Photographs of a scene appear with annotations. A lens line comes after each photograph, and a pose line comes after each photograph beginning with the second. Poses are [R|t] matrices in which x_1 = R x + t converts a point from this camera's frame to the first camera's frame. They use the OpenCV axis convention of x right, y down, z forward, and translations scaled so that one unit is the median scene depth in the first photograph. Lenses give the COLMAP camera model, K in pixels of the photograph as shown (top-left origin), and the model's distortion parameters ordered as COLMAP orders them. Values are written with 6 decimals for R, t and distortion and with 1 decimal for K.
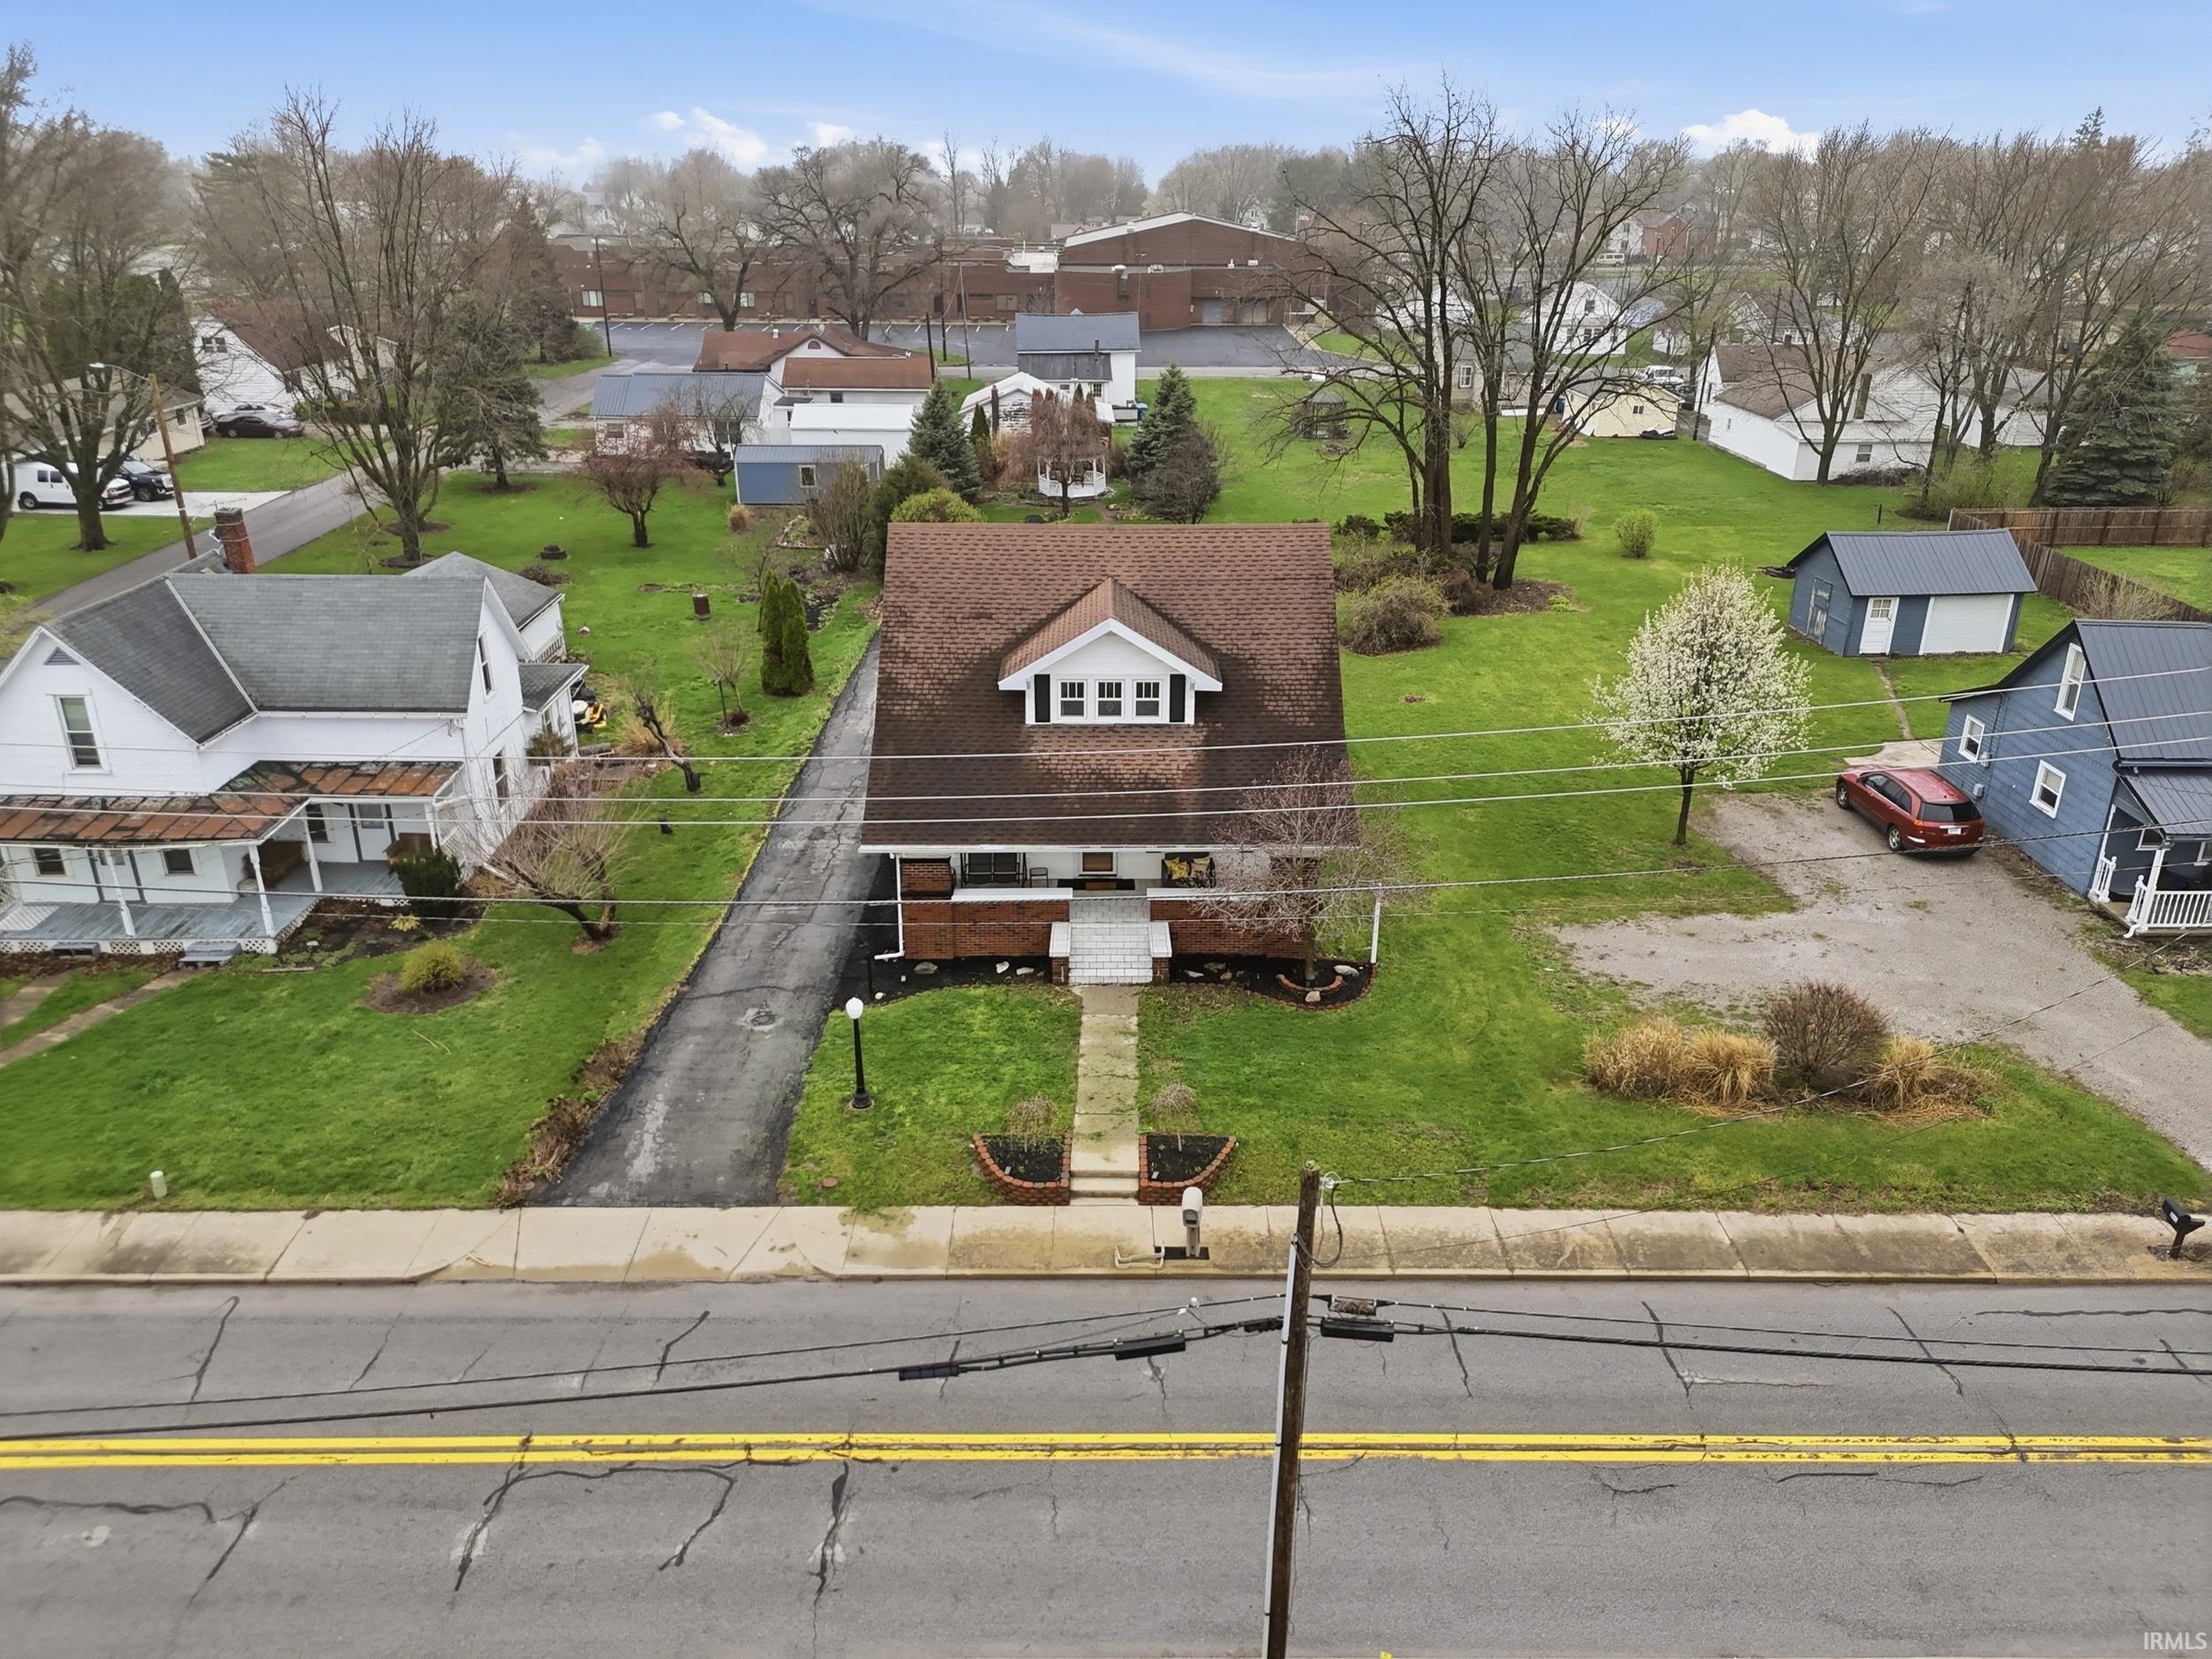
lens RADIAL K [[1616.1, 0, 1116.8], [0, 1616.1, 827.9], [0, 0, 1]] dist [0.042007, -0.020918]
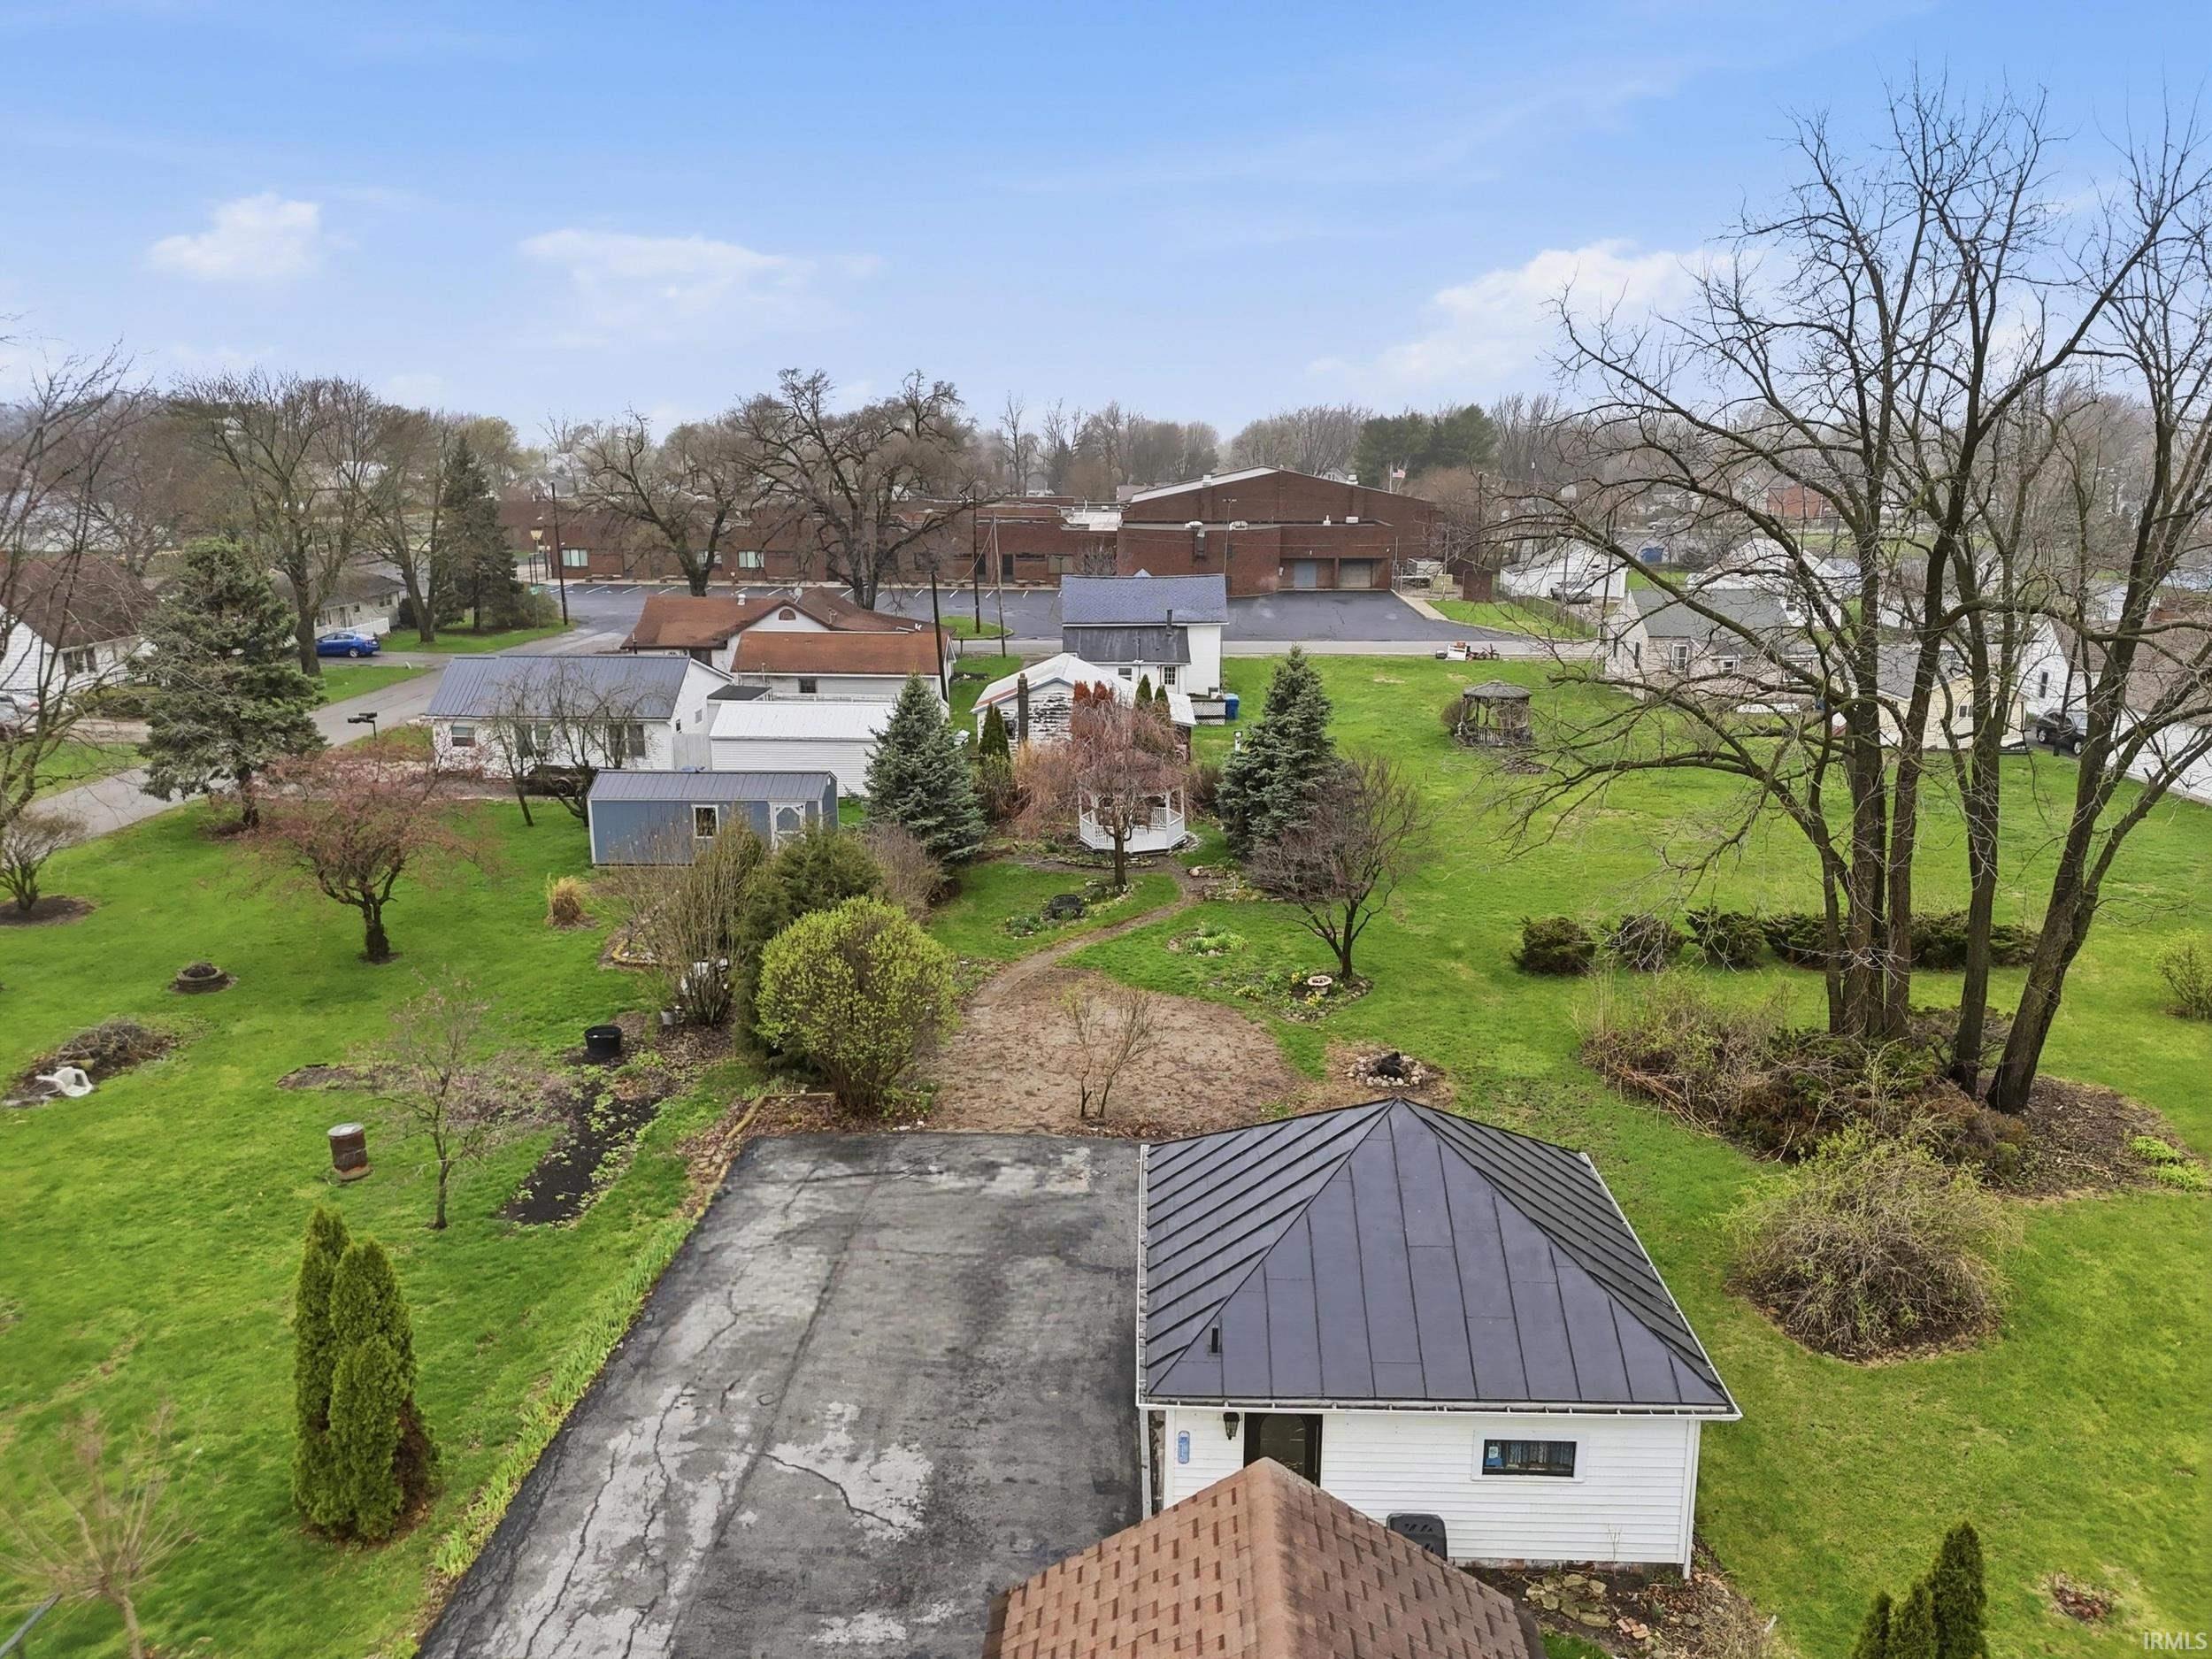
lens RADIAL K [[1616.1, 0, 1109.6], [0, 1616.1, 832.3], [0, 0, 1]] dist [0.042007, -0.020918]
pose [[0.999032, 0.010264, -0.042776, -0.007374], [-0.016611, 0.988427, -0.150786, -0.092669], [0.040733, 0.151350, 0.987641, 0.299450]]
